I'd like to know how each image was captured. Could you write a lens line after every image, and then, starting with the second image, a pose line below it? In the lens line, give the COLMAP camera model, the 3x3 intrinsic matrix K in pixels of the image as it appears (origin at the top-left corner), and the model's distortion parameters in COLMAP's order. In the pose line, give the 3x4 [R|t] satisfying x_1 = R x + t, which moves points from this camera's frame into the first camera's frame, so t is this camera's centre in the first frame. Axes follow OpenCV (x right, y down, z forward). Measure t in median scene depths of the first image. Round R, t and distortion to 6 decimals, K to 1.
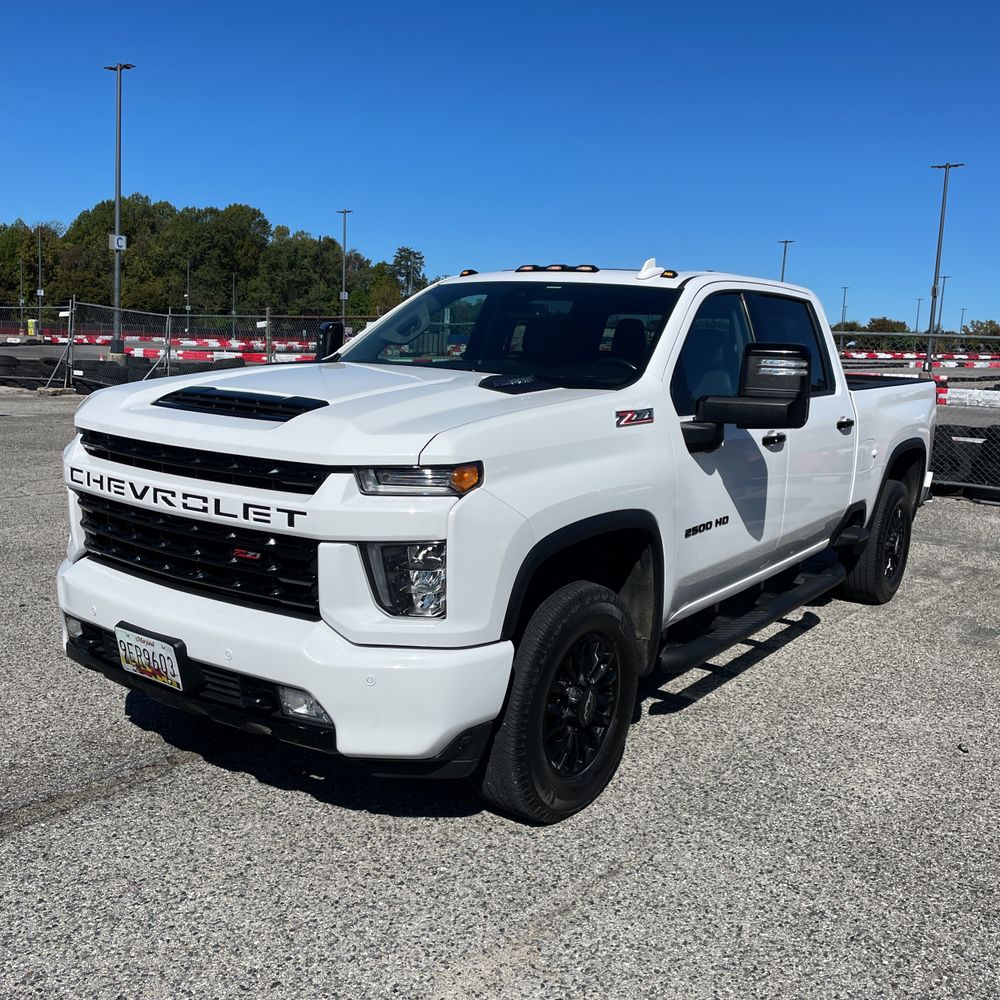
lens RADIAL K [[1019.1, 0, 504.6], [0, 1019.1, 507.5], [0, 0, 1]] dist [0.042162, 0.000000]
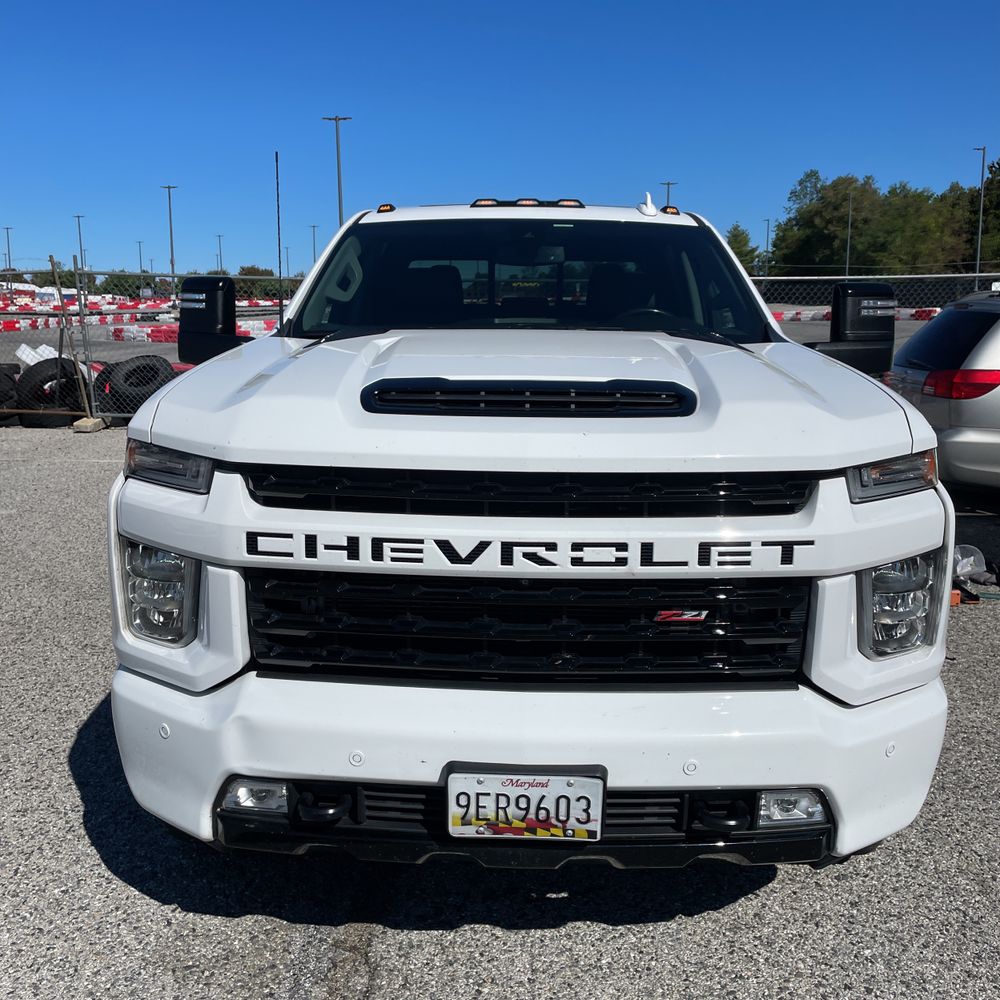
lens RADIAL K [[1019.1, 0, 488.8], [0, 1019.1, 500.7], [0, 0, 1]] dist [0.042162, 0.000000]
pose [[0.835726, -0.143570, 0.530046, -0.489237], [0.121587, 0.989640, 0.076350, -0.067306], [-0.535517, 0.000639, 0.844524, 0.343872]]
